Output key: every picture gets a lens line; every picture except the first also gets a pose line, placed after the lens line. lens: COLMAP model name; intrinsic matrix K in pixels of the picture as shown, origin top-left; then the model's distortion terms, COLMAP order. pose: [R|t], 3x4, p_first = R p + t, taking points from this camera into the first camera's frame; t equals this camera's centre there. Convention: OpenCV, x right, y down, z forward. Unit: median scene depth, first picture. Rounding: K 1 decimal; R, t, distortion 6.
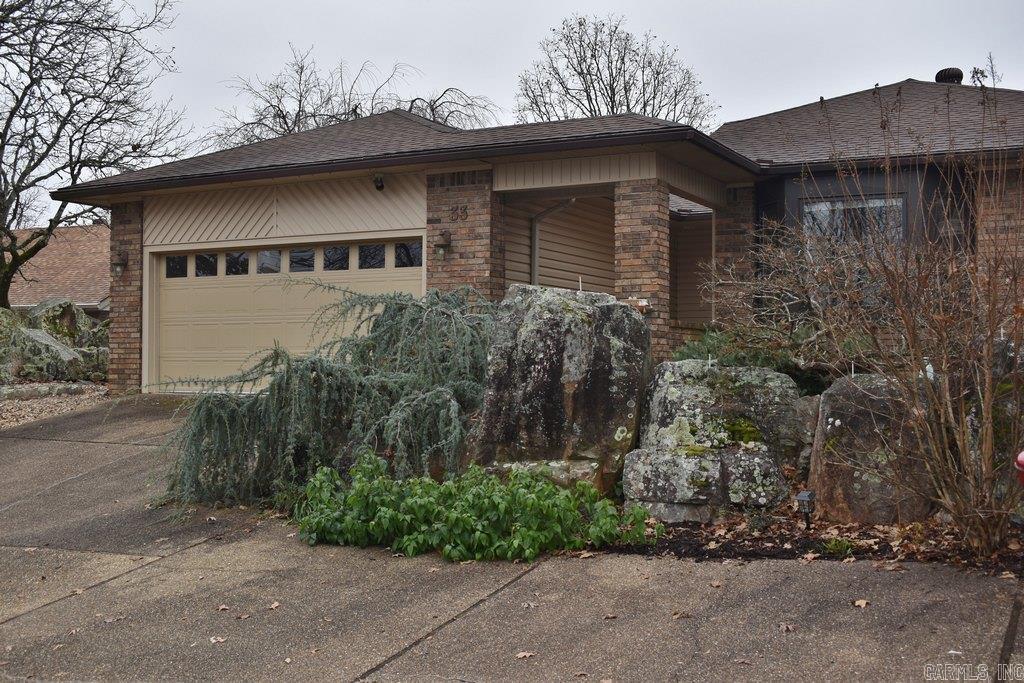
lens RADIAL K [[1231.3, 0, 512.0], [0, 1231.3, 341.5], [0, 0, 1]] dist [-0.067817, 0.033992]
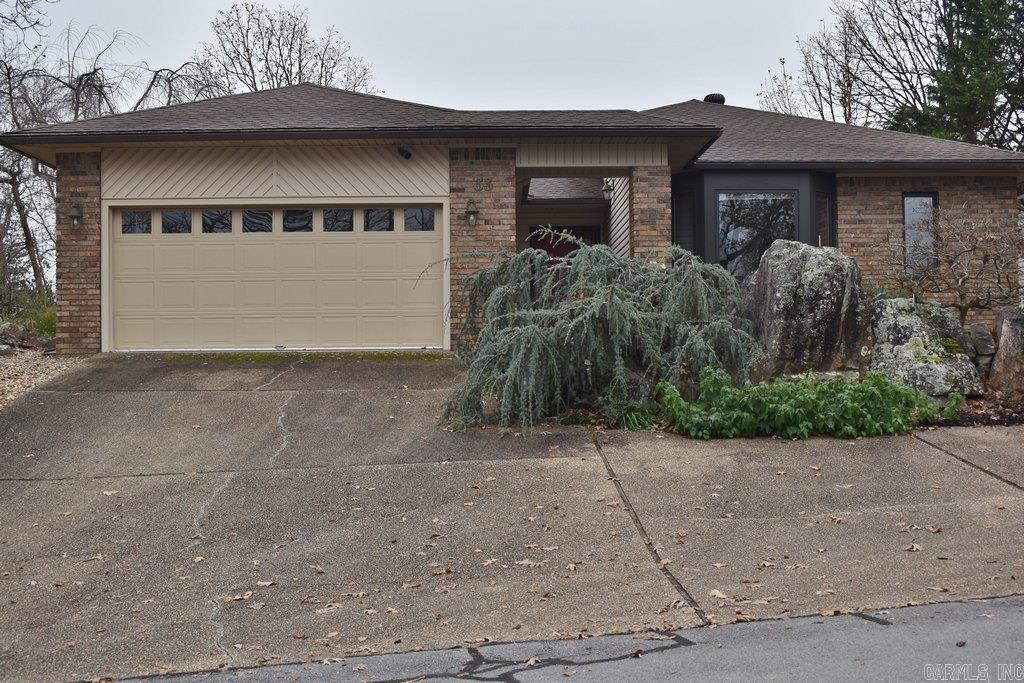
lens RADIAL K [[1231.3, 0, 512.0], [0, 1231.3, 341.5], [0, 0, 1]] dist [-0.067817, 0.033992]
pose [[0.869764, -0.000276, 0.493468, -0.578906], [0.000715, 0.999999, -0.000701, 0.040655], [-0.493468, 0.000962, 0.869764, 0.006081]]
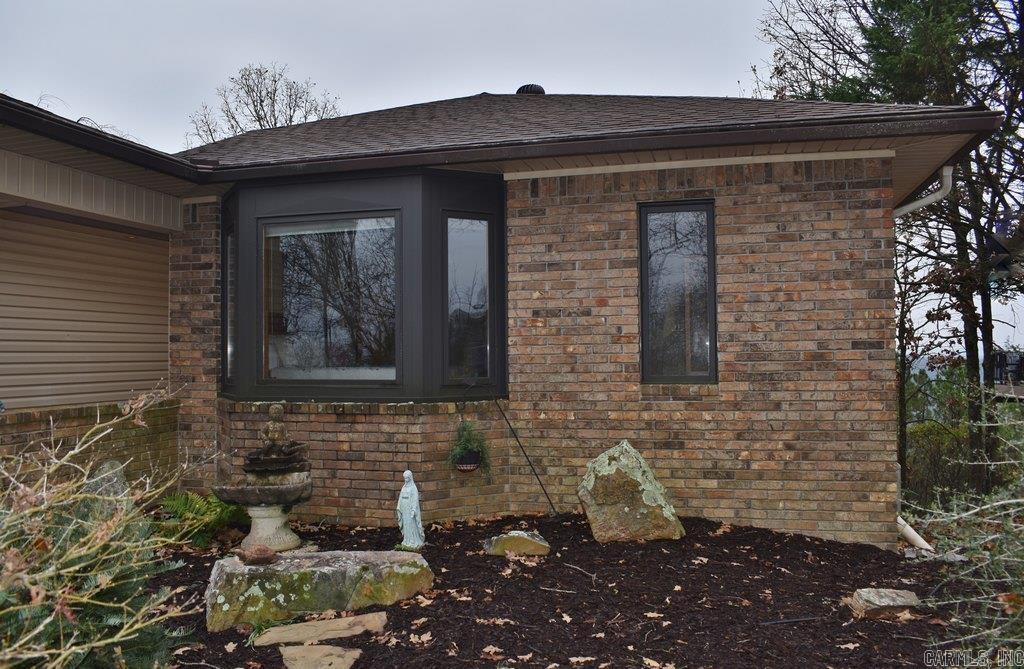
lens RADIAL K [[860.1, 0, 512.0], [0, 860.1, 334.5], [0, 0, 1]] dist [-0.089746, 0.007553]
pose [[0.973663, -0.005943, 0.227915, 0.264748], [0.006845, 0.999972, -0.003167, -0.050370], [-0.227889, 0.004644, 0.973676, 0.516932]]
